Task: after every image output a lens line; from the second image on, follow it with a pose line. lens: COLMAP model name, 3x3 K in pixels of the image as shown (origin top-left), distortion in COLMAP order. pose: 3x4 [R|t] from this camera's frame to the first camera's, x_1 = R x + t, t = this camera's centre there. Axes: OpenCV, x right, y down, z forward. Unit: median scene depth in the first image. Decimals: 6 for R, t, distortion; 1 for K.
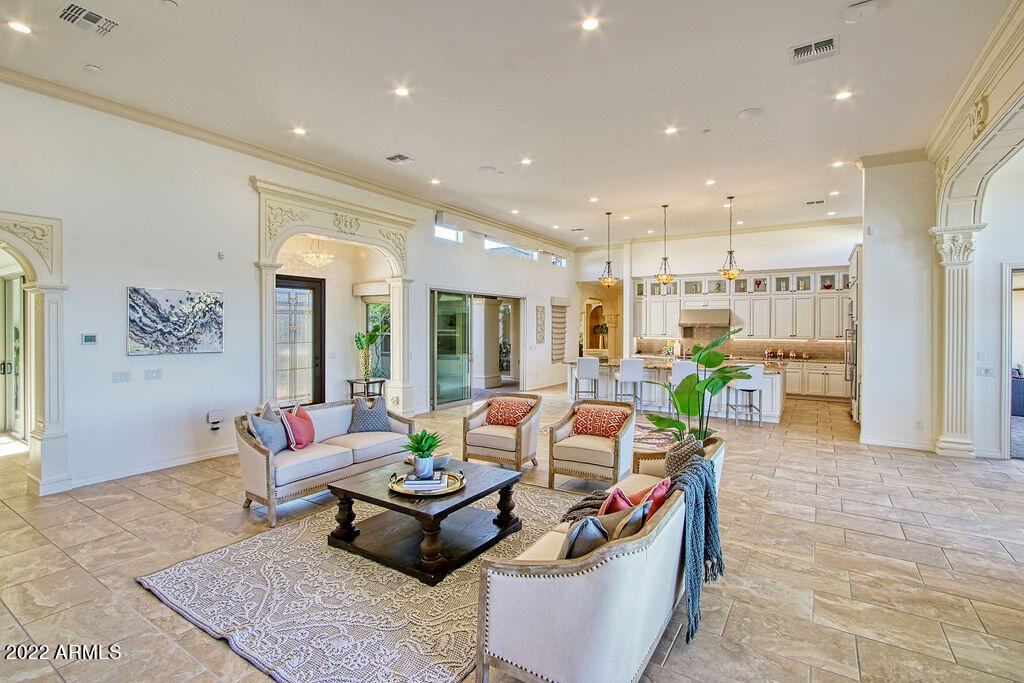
lens RADIAL K [[479.2, 0, 510.2], [0, 479.2, 330.3], [0, 0, 1]] dist [-0.015390, 0.002286]
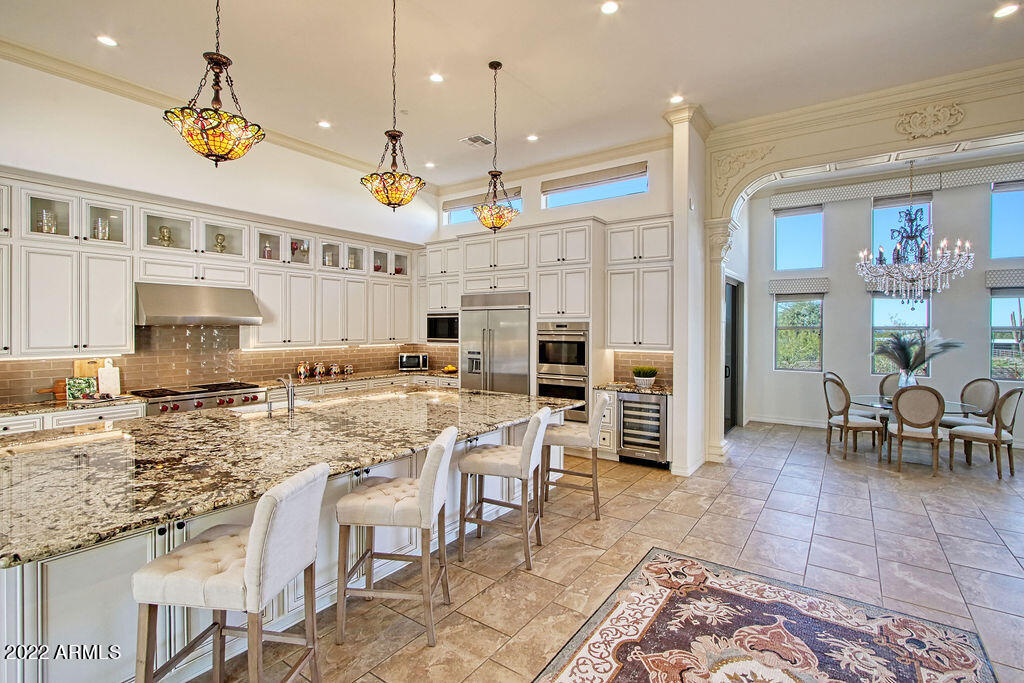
lens RADIAL K [[479.2, 0, 509.4], [0, 479.2, 331.6], [0, 0, 1]] dist [-0.015390, 0.002286]
pose [[0.049580, -0.011995, 0.998698, -0.027787], [0.007218, 0.999906, 0.011651, -0.004945], [-0.998744, 0.006631, 0.049662, 0.761548]]
